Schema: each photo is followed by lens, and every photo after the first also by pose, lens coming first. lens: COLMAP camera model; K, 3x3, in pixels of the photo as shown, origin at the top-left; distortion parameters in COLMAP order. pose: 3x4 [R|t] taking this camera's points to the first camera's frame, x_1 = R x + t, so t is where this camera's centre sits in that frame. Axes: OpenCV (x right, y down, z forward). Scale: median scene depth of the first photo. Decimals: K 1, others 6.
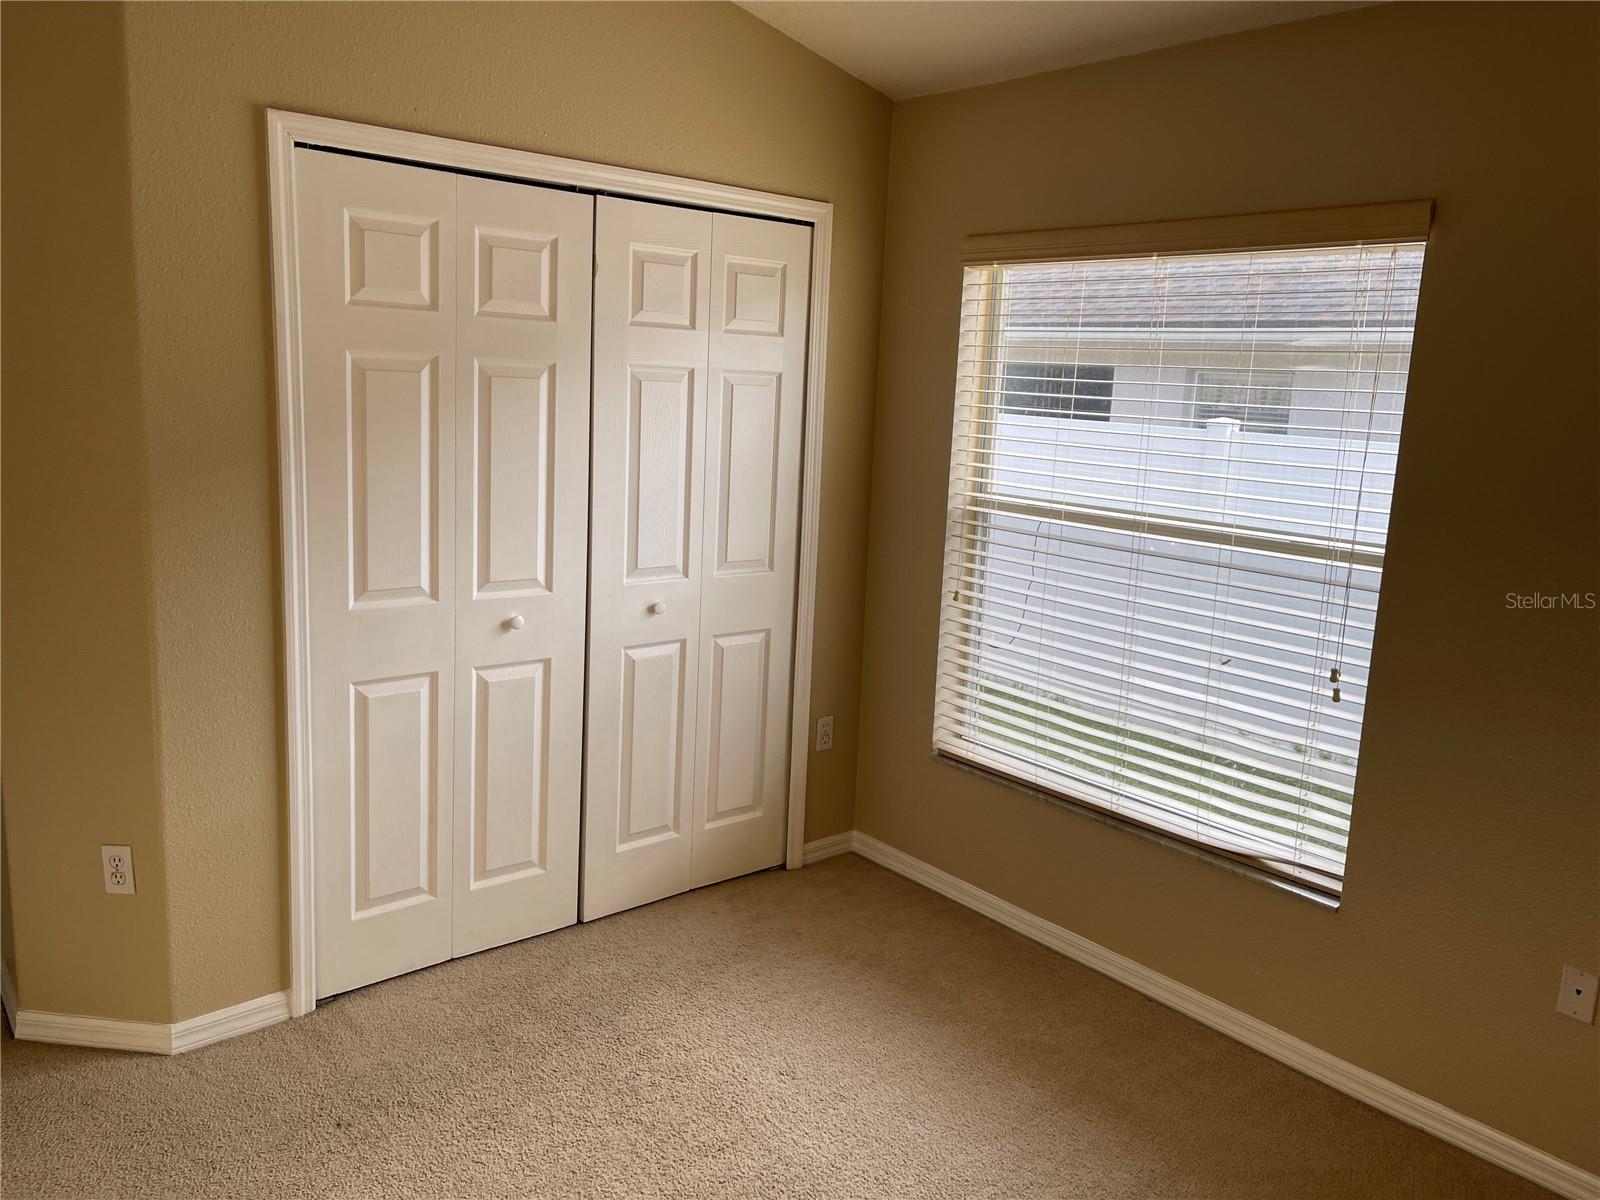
lens RADIAL K [[1223.2, 0, 802.4], [0, 1223.2, 577.6], [0, 0, 1]] dist [0.065908, -0.069306]
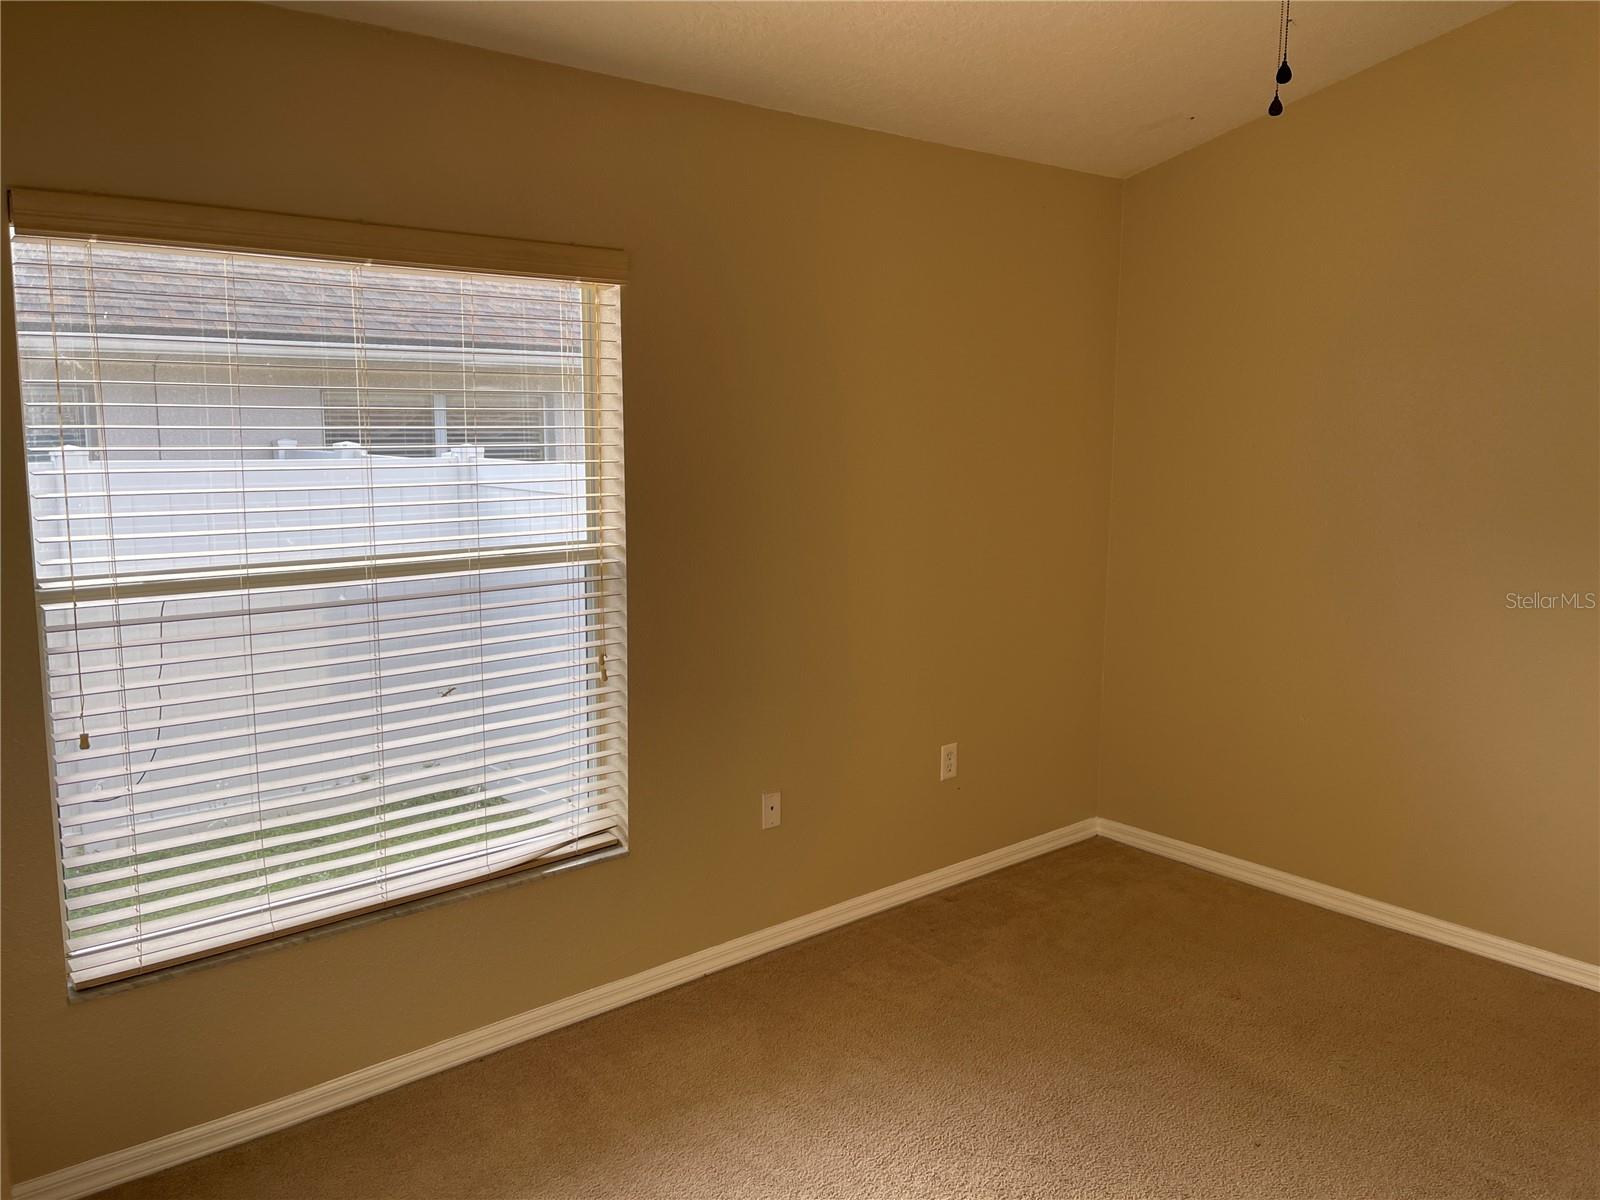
lens RADIAL K [[1223.2, 0, 802.4], [0, 1223.2, 577.6], [0, 0, 1]] dist [0.065908, -0.069306]
pose [[-0.006965, -0.178381, 0.983937, -0.573318], [0.162311, 0.970711, 0.177132, -0.139919], [-0.986715, 0.160937, 0.022192, 0.668500]]
